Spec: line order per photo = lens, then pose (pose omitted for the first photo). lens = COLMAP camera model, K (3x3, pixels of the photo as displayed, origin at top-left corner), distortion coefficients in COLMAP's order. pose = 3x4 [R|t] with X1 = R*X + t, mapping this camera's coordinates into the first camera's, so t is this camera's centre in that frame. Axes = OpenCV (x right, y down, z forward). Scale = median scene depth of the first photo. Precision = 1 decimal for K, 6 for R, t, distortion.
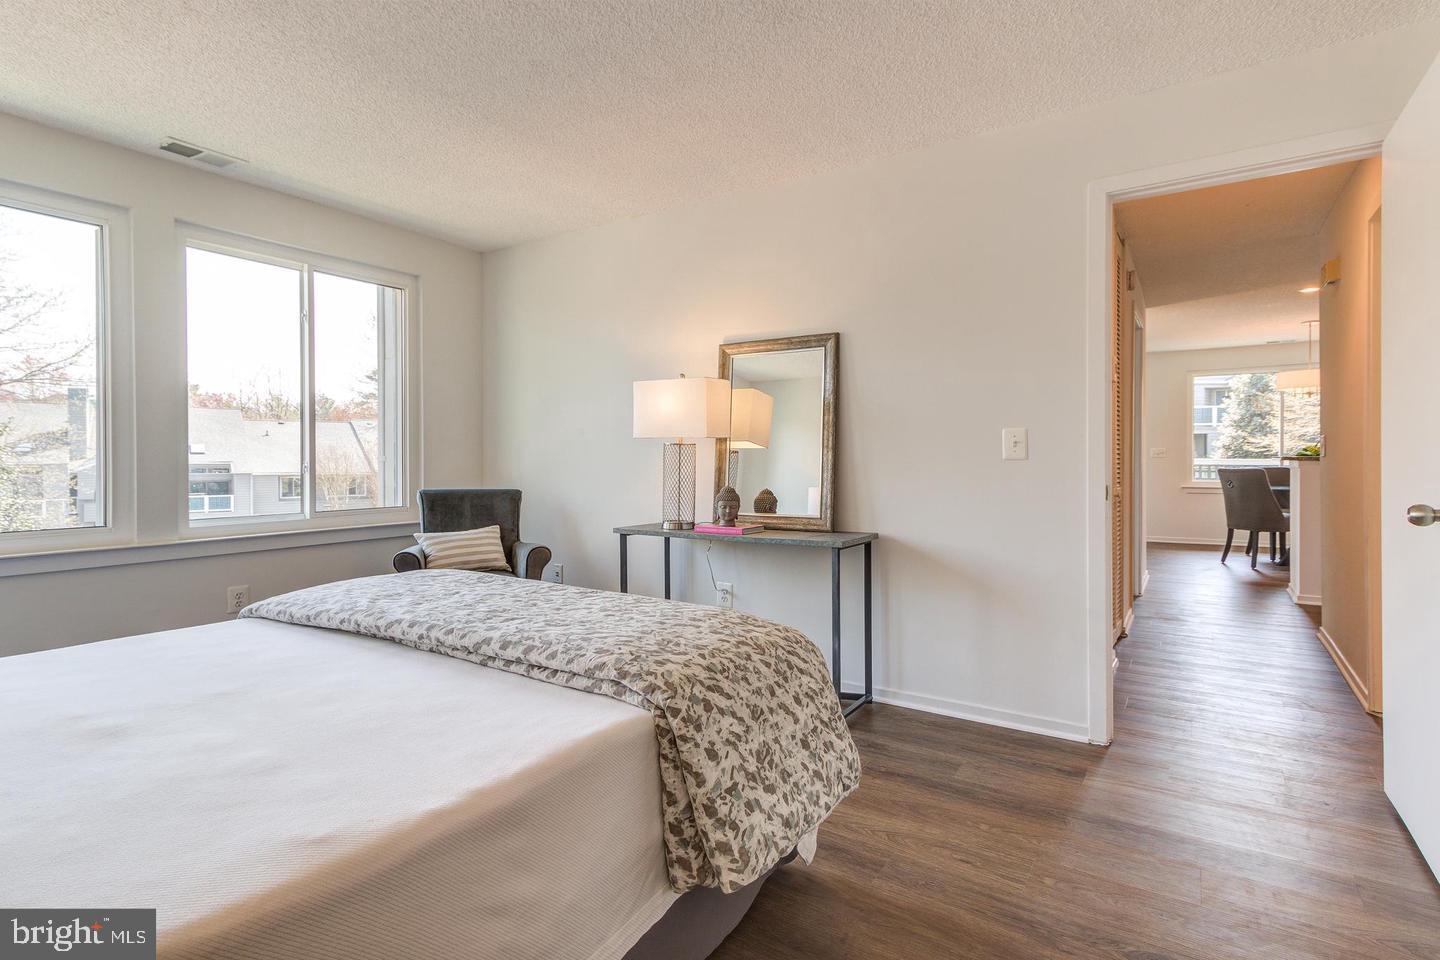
lens RADIAL K [[717.1, 0, 723.5], [0, 717.1, 468.1], [0, 0, 1]] dist [0.009146, 0.002497]
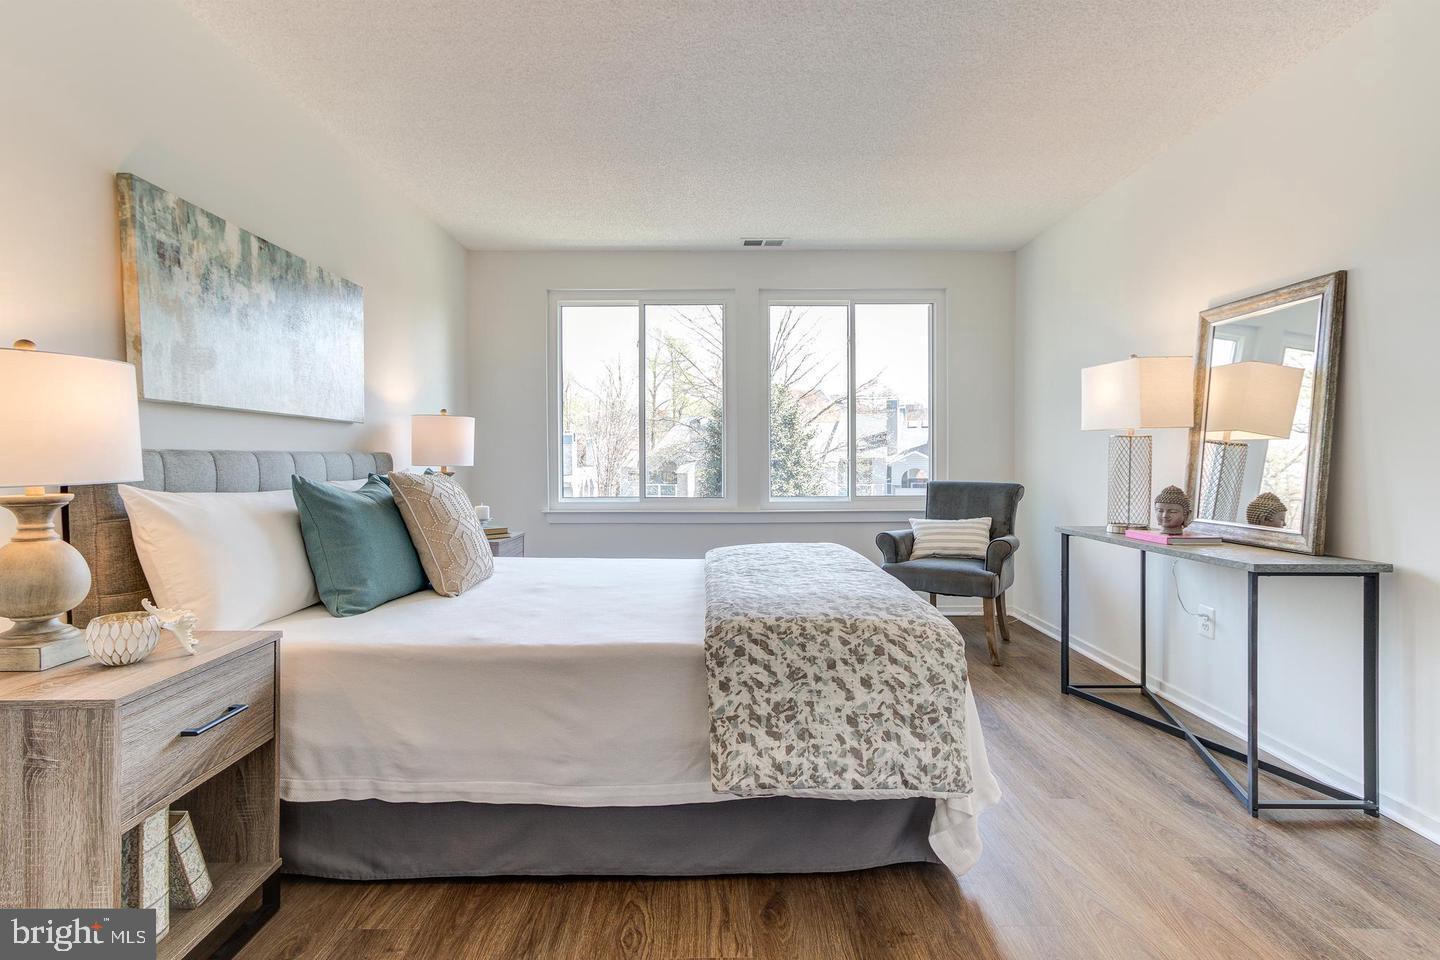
lens RADIAL K [[717.1, 0, 718.0], [0, 717.1, 474.0], [0, 0, 1]] dist [0.009146, 0.002497]
pose [[0.570467, 0.021200, -0.821047, 0.482937], [-0.008383, 0.999765, 0.019991, -0.001036], [0.821278, -0.004521, 0.570510, 0.128882]]
